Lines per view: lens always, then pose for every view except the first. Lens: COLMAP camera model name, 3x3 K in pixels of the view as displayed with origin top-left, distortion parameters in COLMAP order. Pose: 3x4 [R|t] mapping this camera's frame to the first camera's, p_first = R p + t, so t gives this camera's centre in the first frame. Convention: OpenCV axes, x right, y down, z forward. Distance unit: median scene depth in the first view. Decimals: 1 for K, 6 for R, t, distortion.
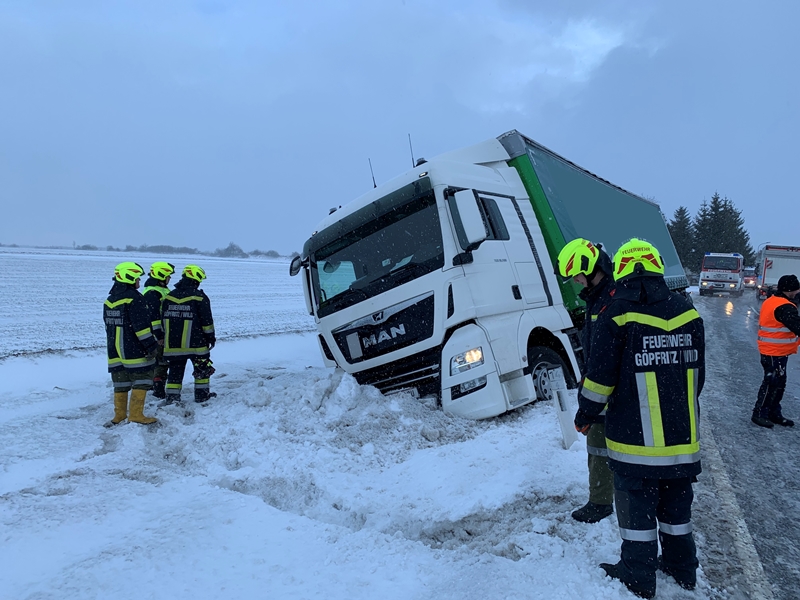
lens RADIAL K [[599.6, 0, 402.5], [0, 599.6, 294.4], [0, 0, 1]] dist [0.048243, -0.023171]
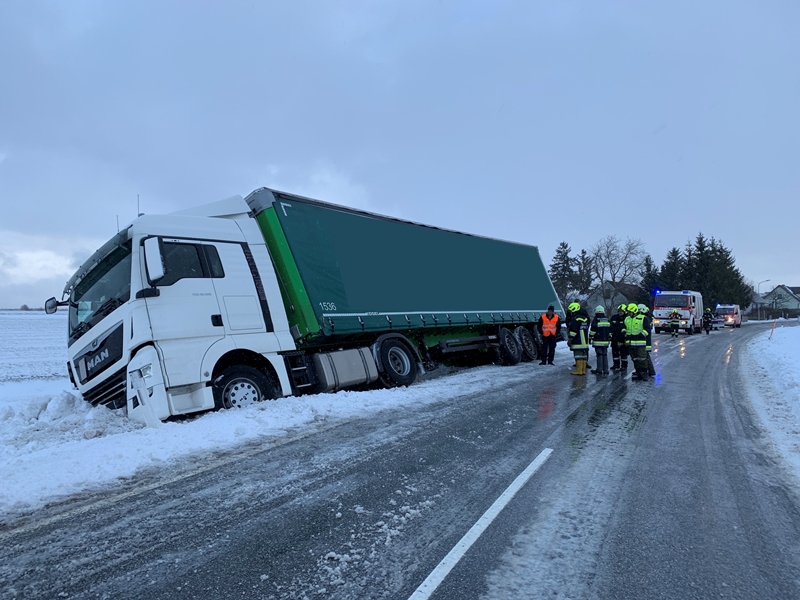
lens RADIAL K [[599.6, 0, 394.0], [0, 599.6, 294.3], [0, 0, 1]] dist [0.048243, -0.023171]
pose [[0.998402, -0.033341, -0.045624, 0.620199], [0.029364, 0.995929, -0.085228, 0.059521], [0.048279, 0.083752, 0.995316, -0.196951]]
